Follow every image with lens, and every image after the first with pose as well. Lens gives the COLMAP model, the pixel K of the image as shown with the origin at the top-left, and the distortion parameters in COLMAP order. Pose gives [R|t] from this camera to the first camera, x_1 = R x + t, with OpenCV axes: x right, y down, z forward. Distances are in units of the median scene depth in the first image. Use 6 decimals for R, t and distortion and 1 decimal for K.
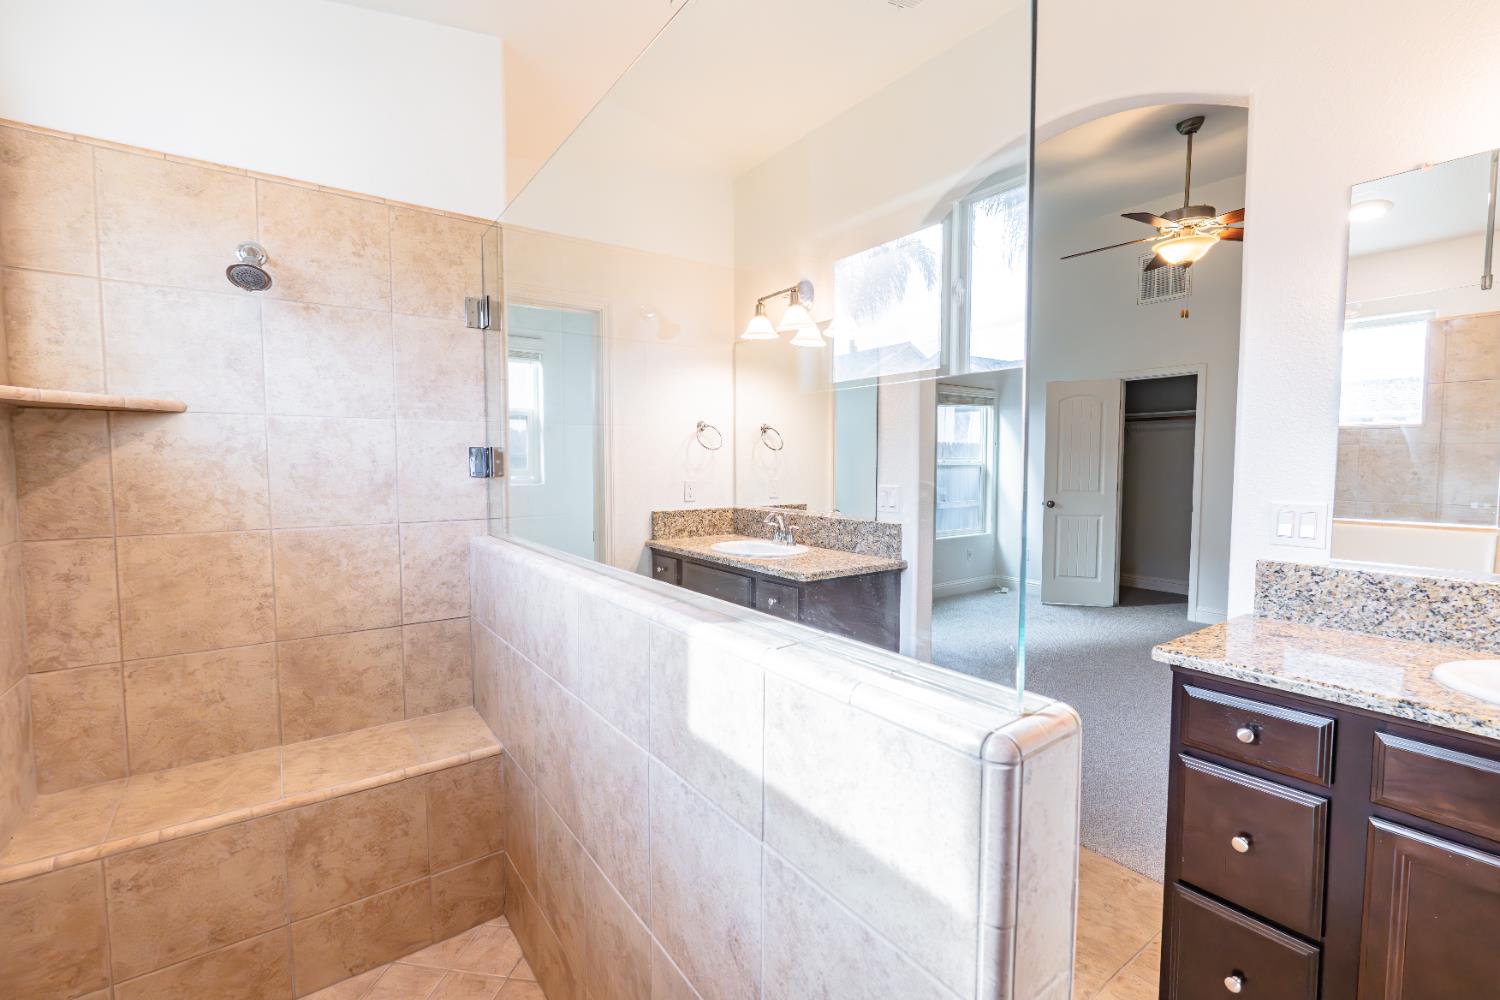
lens RADIAL K [[656.6, 0, 750.0], [0, 656.6, 500.0], [0, 0, 1]] dist [-0.008005, -0.000149]
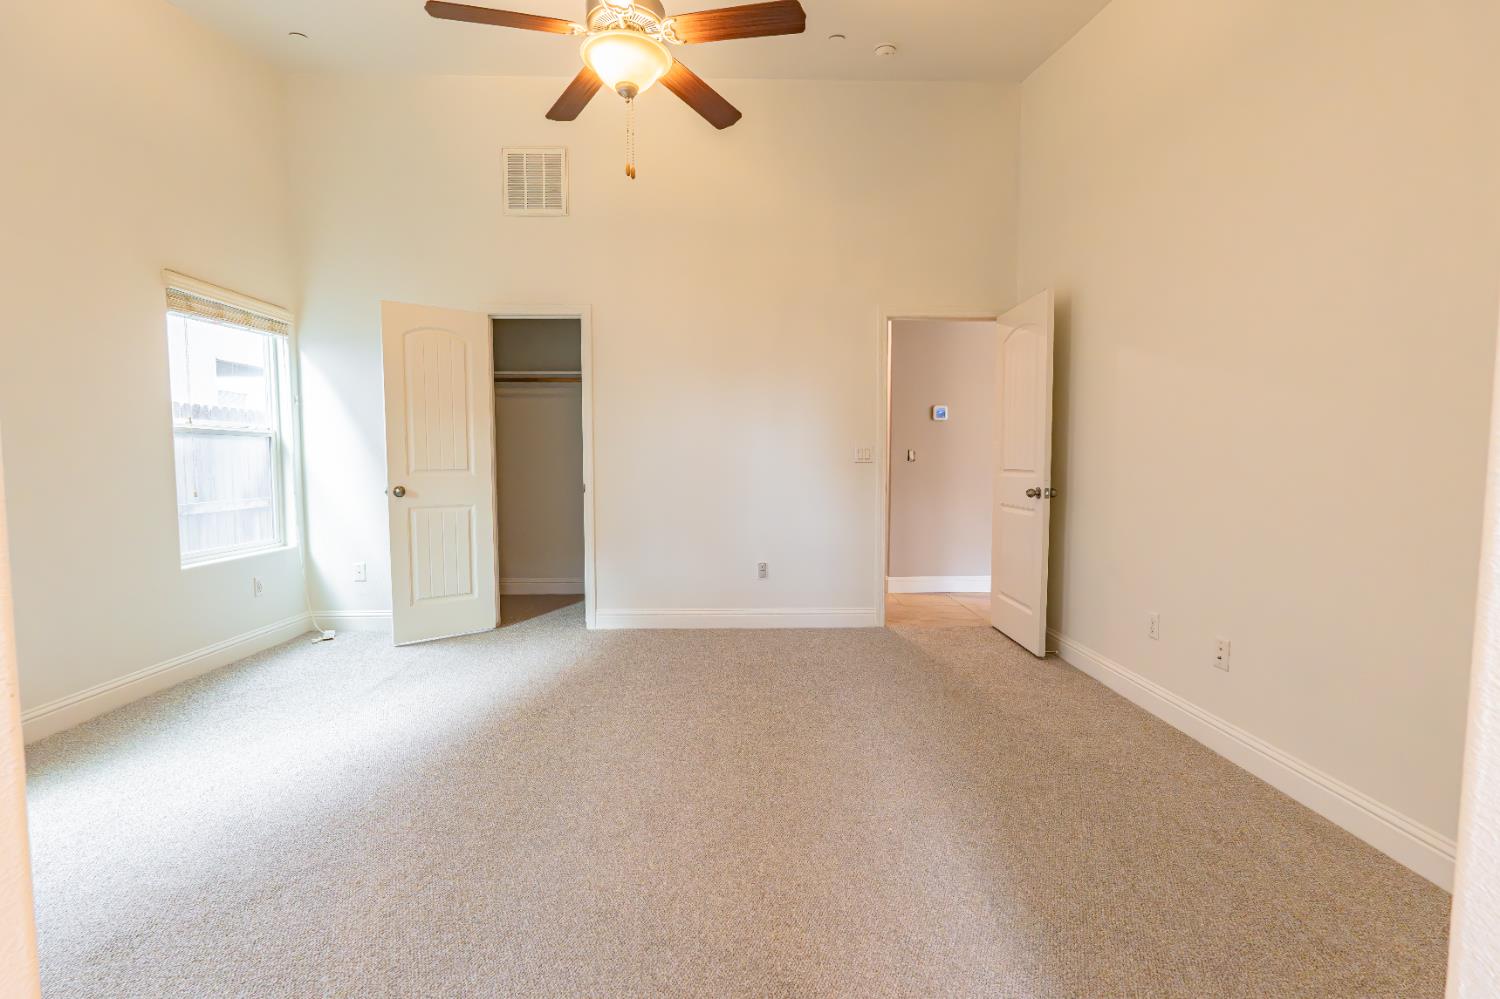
lens RADIAL K [[656.6, 0, 750.0], [0, 656.6, 499.5], [0, 0, 1]] dist [-0.008005, -0.000149]
pose [[0.561419, -0.051787, 0.825910, 0.105641], [0.051978, 0.998276, 0.027262, 0.013472], [-0.825898, 0.027624, 0.563143, 0.314826]]
